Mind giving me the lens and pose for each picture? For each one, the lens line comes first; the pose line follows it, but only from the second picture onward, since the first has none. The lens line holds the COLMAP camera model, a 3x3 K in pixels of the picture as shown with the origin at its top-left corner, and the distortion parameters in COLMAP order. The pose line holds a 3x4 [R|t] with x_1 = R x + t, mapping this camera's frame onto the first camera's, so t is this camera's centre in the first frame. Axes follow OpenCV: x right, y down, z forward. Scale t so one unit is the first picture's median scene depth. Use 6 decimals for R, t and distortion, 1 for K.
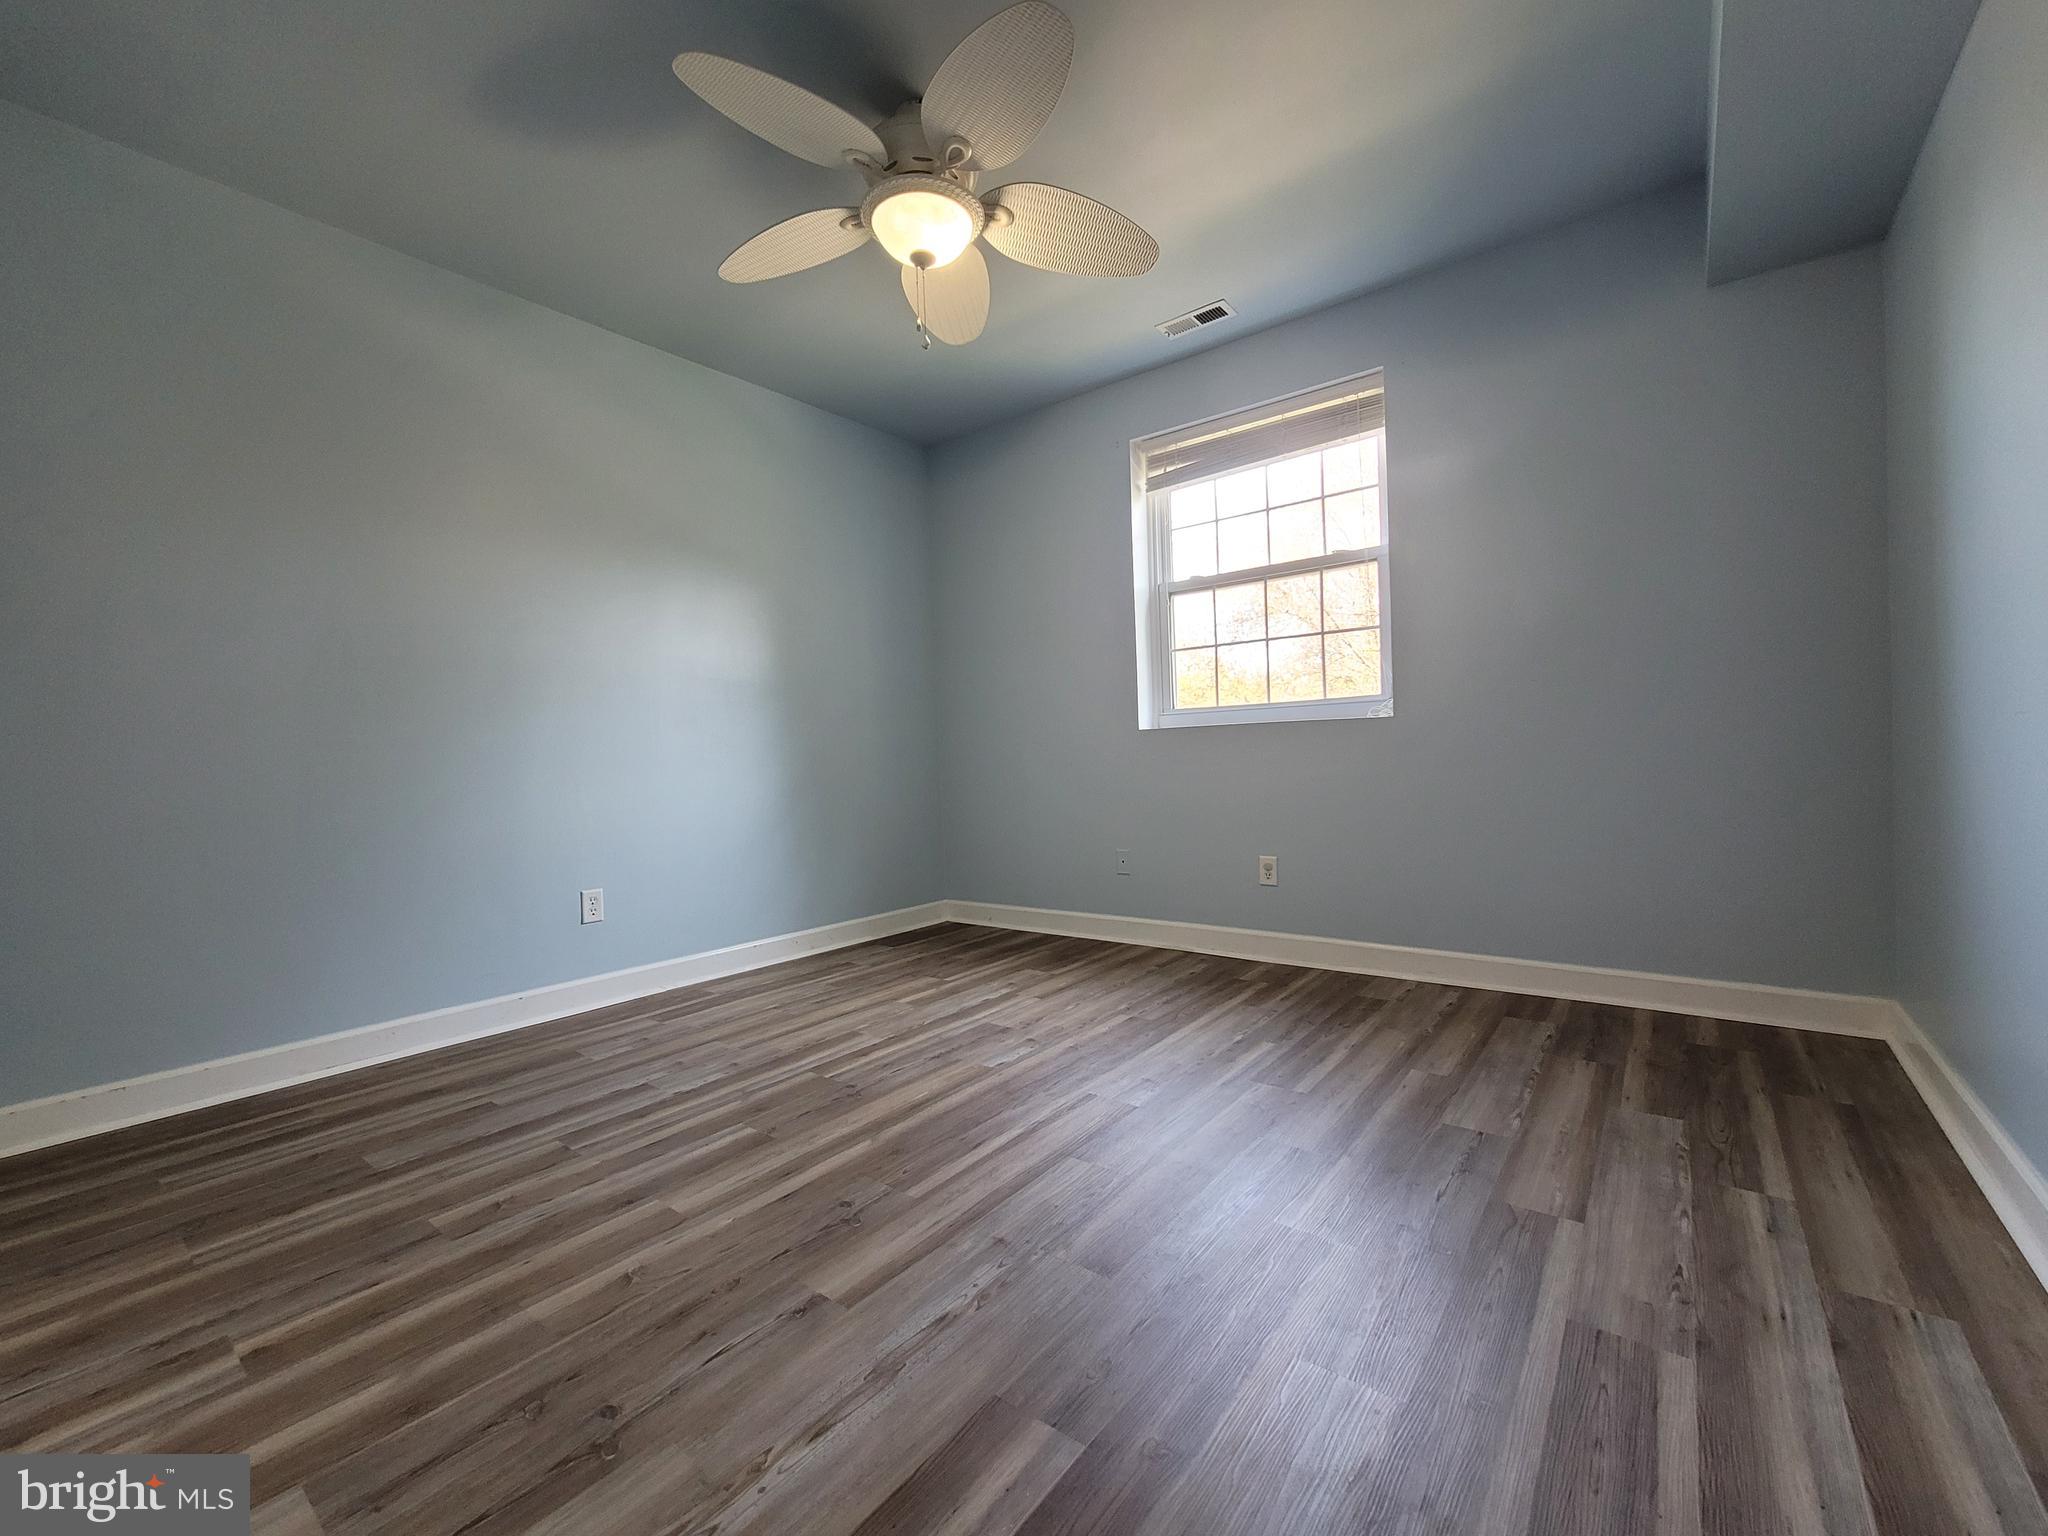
lens RADIAL K [[835.0, 0, 1022.4], [0, 835.0, 774.0], [0, 0, 1]] dist [-0.006563, 0.004440]
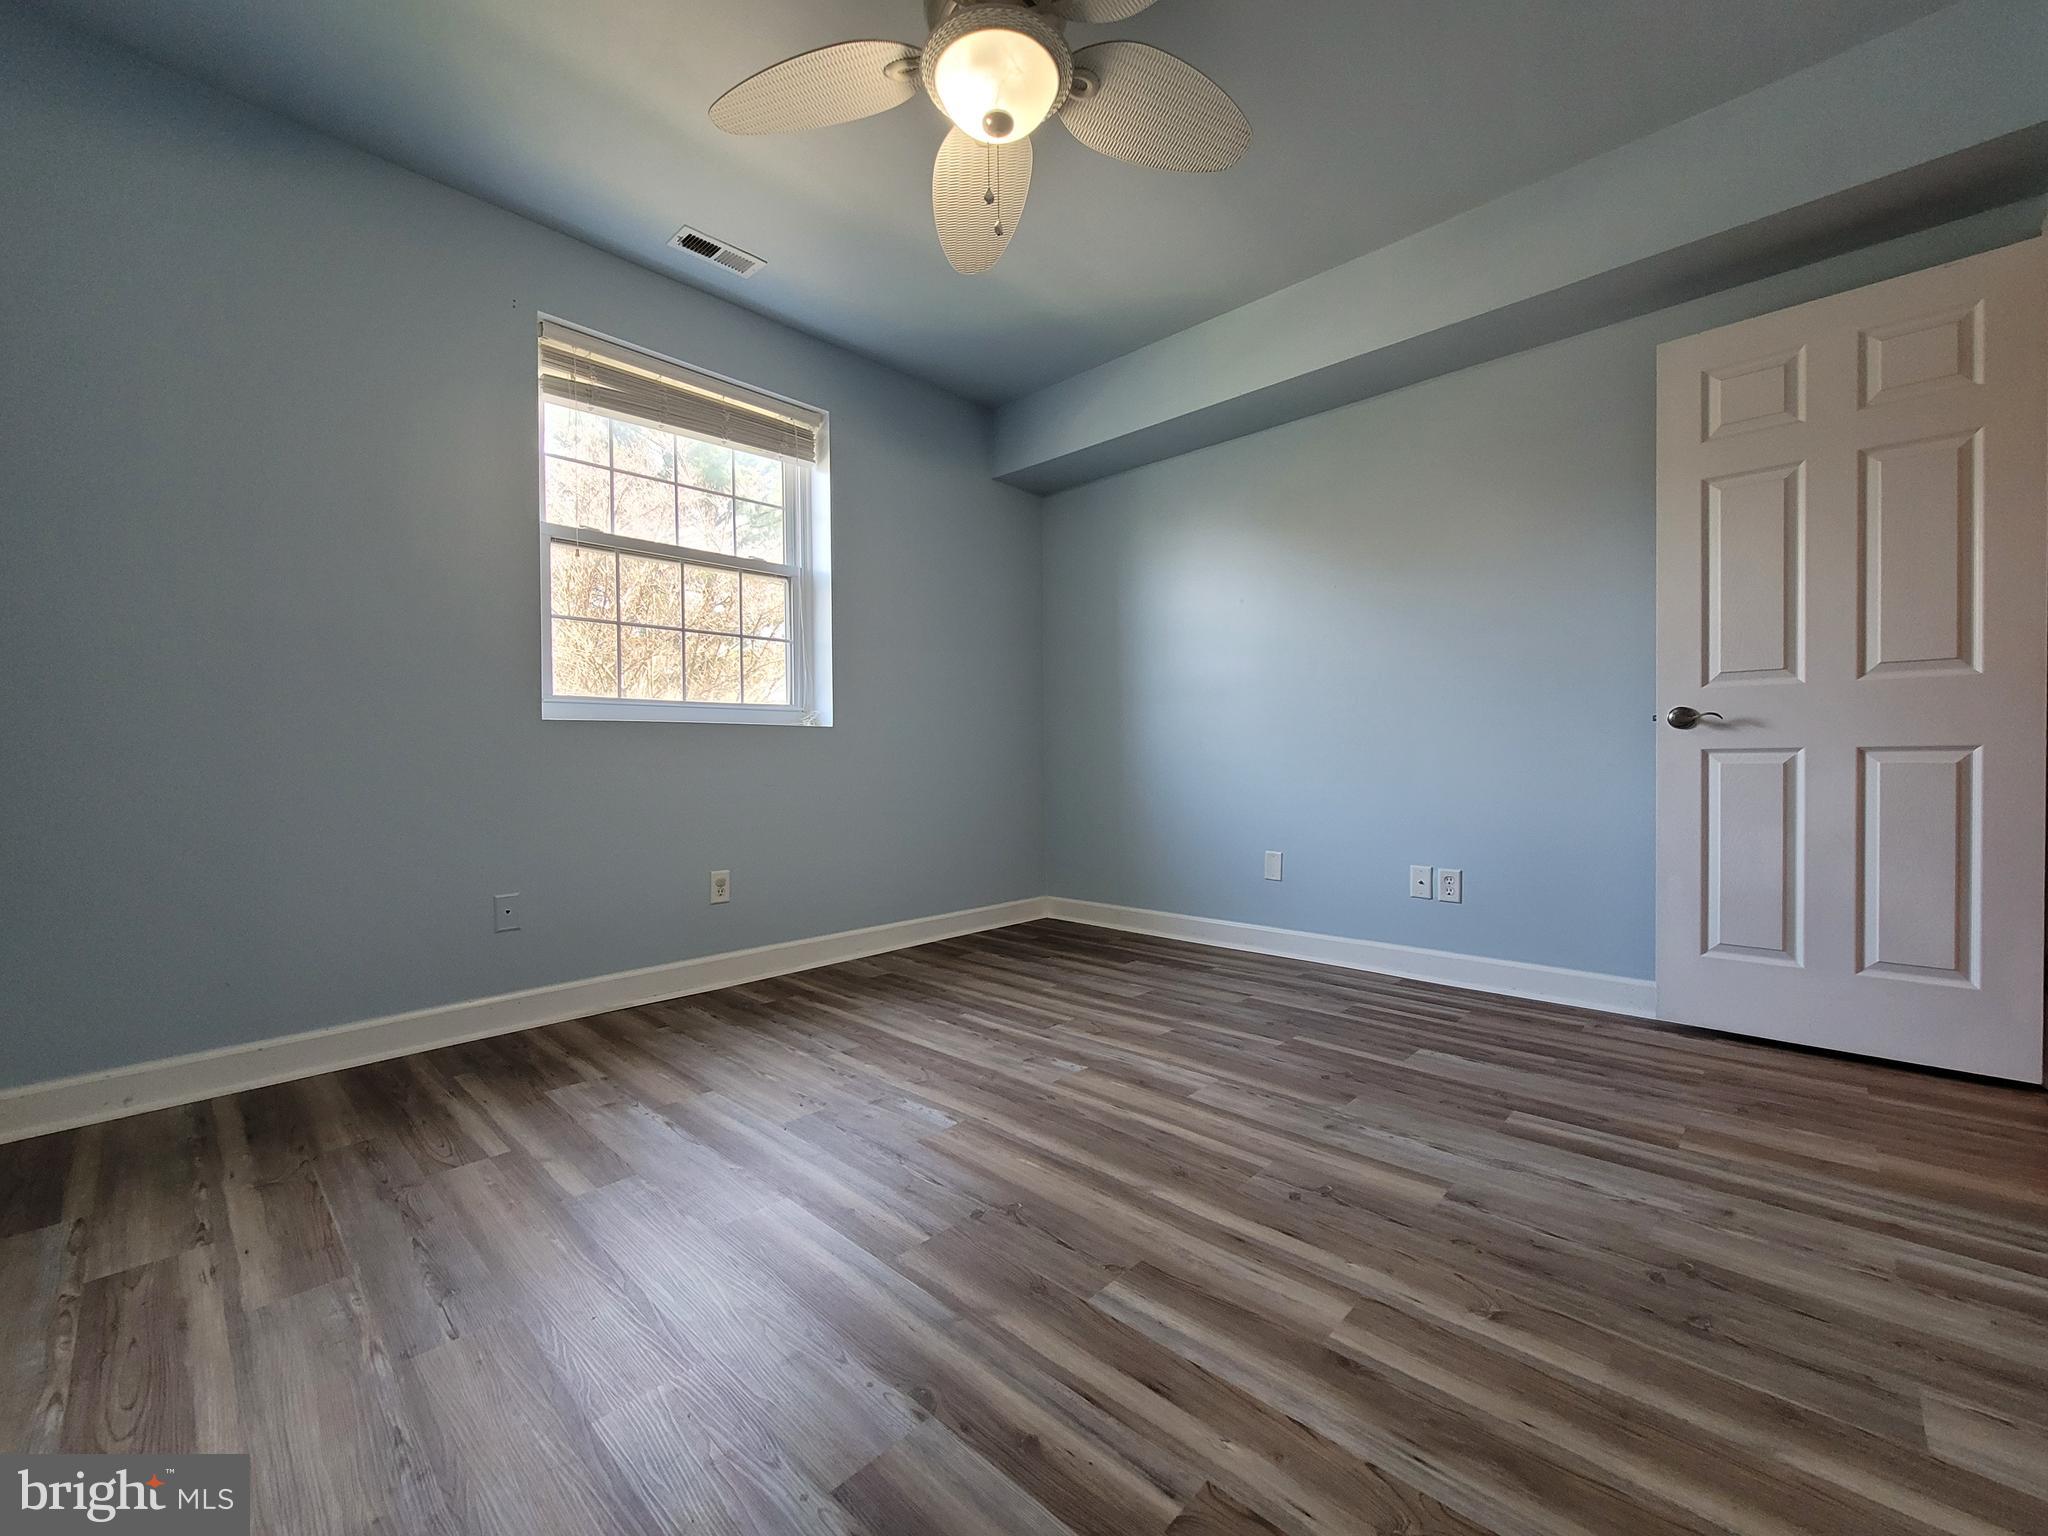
lens RADIAL K [[835.0, 0, 1033.1], [0, 835.0, 773.6], [0, 0, 1]] dist [-0.006563, 0.004440]
pose [[0.089140, 0.015006, 0.995906, -0.796930], [0.026294, 0.999503, -0.017414, 0.024604], [-0.995672, 0.027739, 0.088702, 0.795535]]
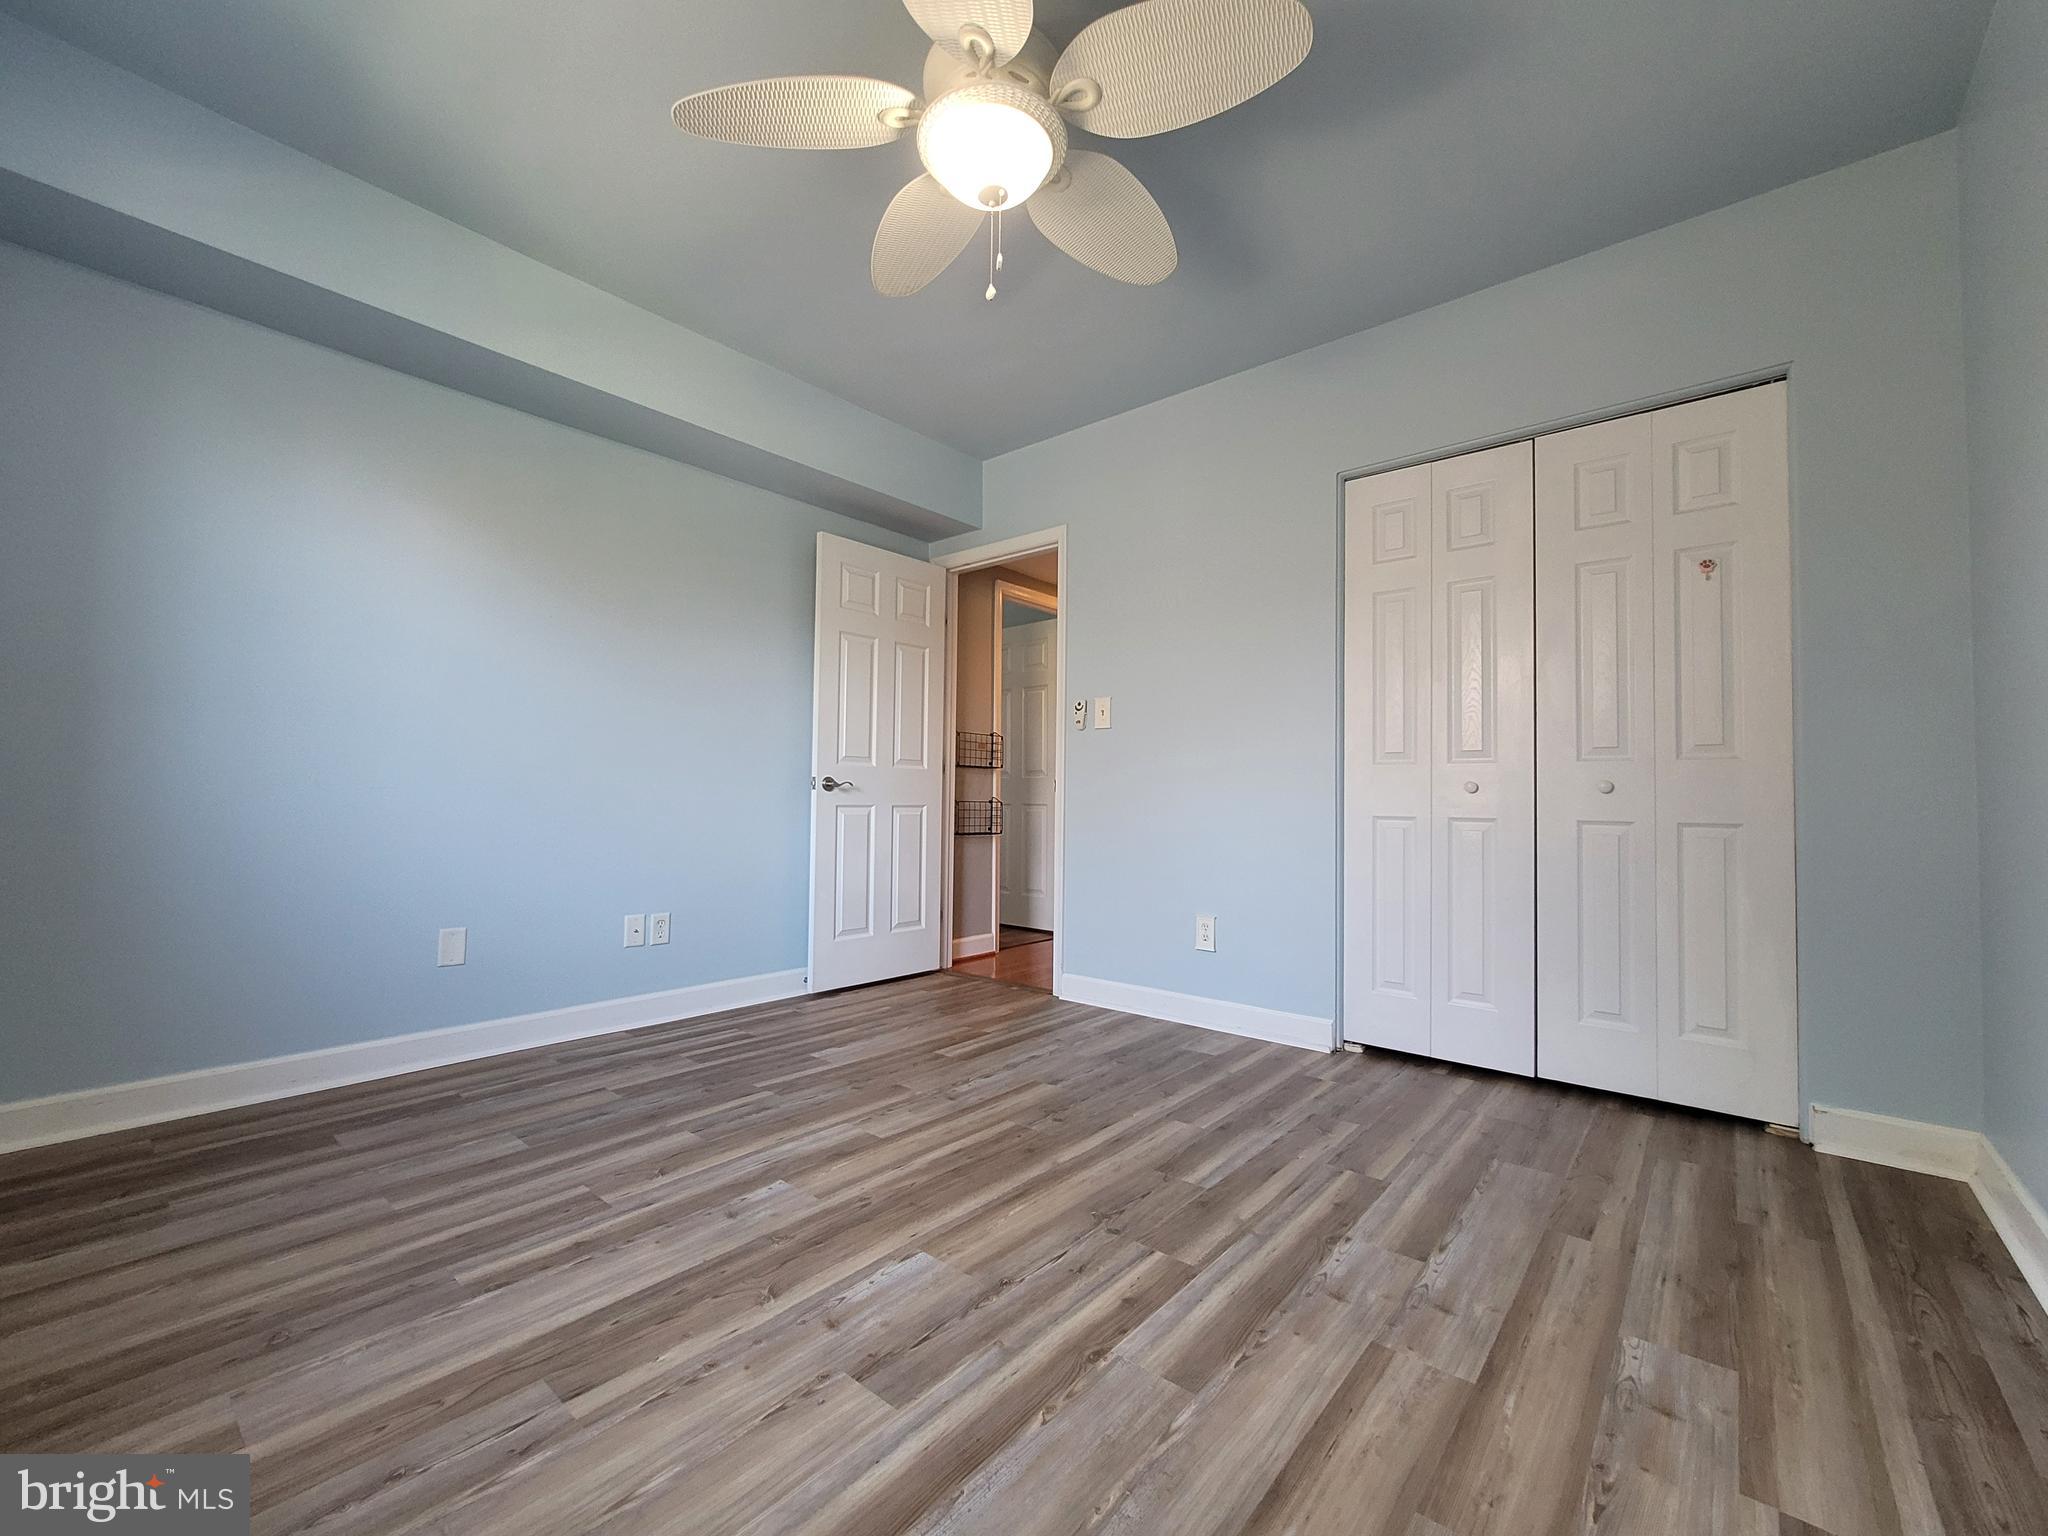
lens RADIAL K [[835.0, 0, 1021.9], [0, 835.0, 774.2], [0, 0, 1]] dist [-0.006563, 0.004440]
pose [[-0.998929, 0.023769, 0.039703, -0.146168], [0.023253, 0.999640, -0.013406, -0.027864], [-0.040007, -0.012469, -0.999122, 1.585536]]
